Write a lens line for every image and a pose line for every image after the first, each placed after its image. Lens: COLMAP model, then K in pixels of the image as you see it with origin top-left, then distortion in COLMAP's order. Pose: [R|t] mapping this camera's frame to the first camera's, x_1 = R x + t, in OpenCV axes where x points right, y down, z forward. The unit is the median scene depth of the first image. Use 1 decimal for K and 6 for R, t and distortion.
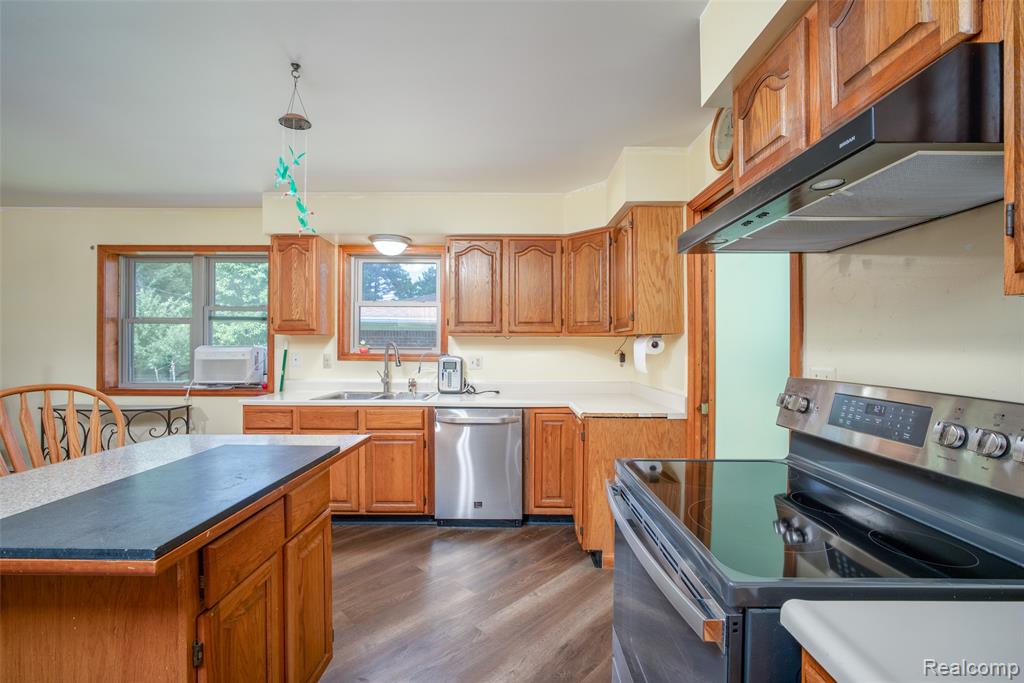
lens RADIAL K [[442.9, 0, 521.3], [0, 442.9, 336.8], [0, 0, 1]] dist [-0.003552, -0.000307]
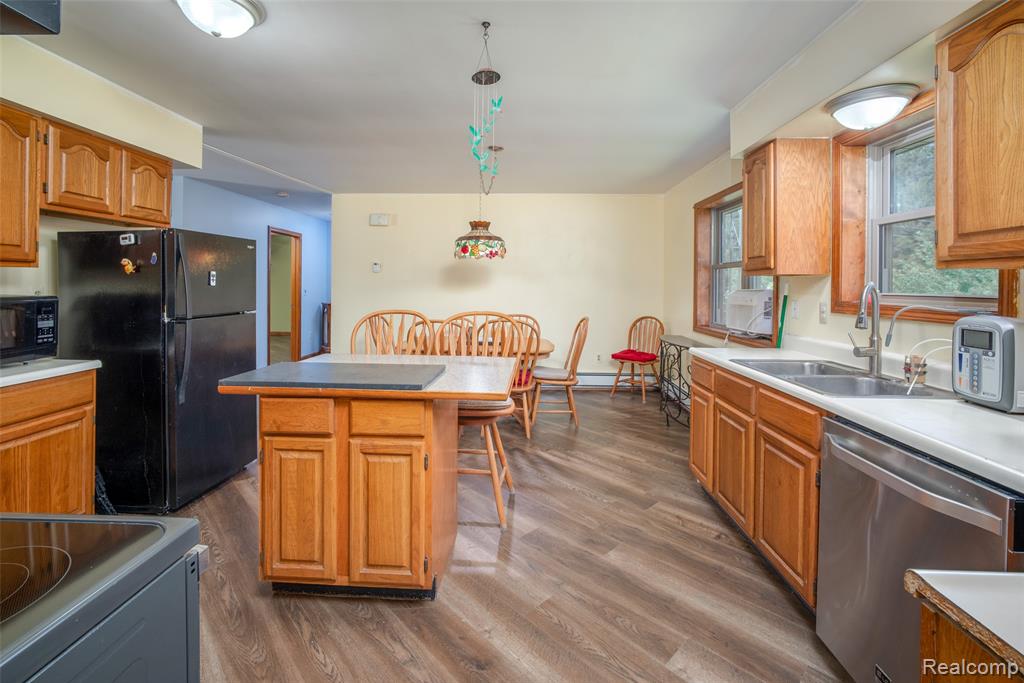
lens RADIAL K [[451.4, 0, 509.9], [0, 451.4, 285.8], [0, 0, 1]] dist [-0.001035, -0.000108]
pose [[-0.031980, -0.000499, -0.999488, 0.287718], [0.008517, 0.999963, -0.000772, 0.008856], [0.999452, -0.008537, -0.031975, 0.547205]]
